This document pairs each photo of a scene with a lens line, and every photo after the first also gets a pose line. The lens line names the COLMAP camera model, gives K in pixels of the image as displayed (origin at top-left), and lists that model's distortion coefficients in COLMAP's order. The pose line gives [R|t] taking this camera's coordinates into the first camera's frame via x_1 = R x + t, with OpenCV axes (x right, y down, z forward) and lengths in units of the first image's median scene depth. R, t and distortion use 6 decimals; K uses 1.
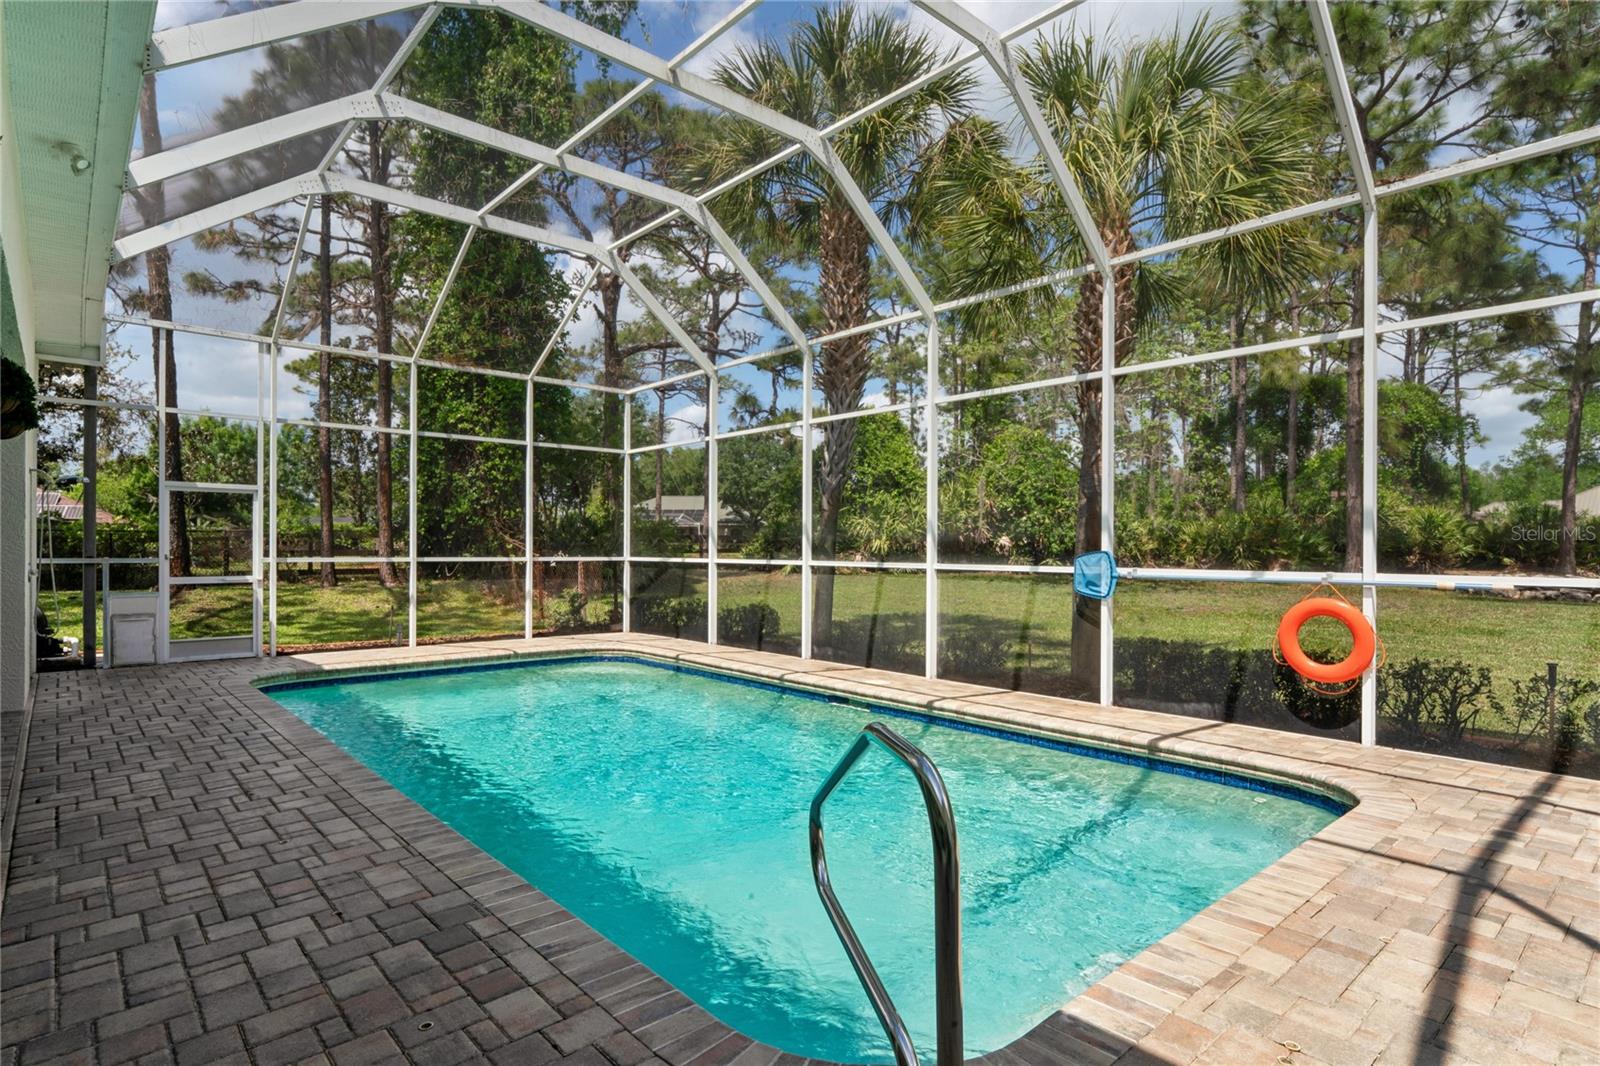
lens RADIAL K [[823.8, 0, 794.7], [0, 823.8, 543.1], [0, 0, 1]] dist [-0.004417, -0.001572]
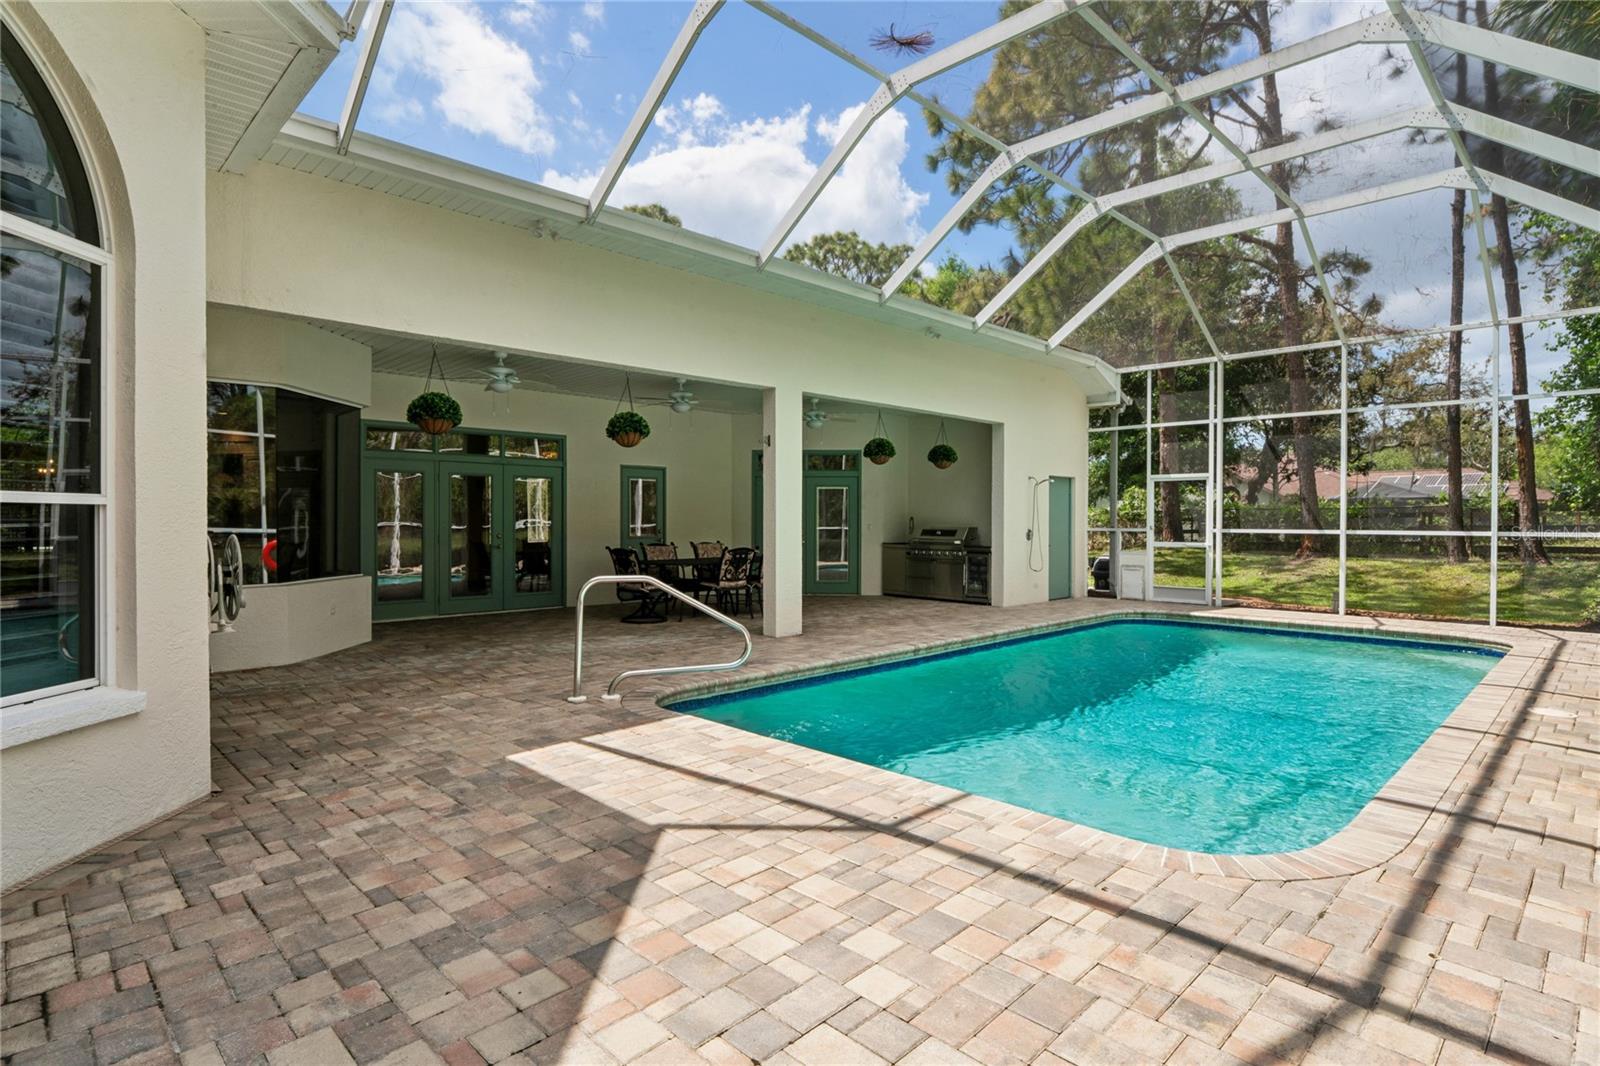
lens RADIAL K [[823.8, 0, 798.8], [0, 823.8, 527.8], [0, 0, 1]] dist [-0.004417, -0.001572]
pose [[0.055671, 0.004831, -0.998437, 0.827653], [0.005726, 0.999970, 0.005158, 0.007041], [0.998433, -0.006005, 0.055642, 0.369559]]
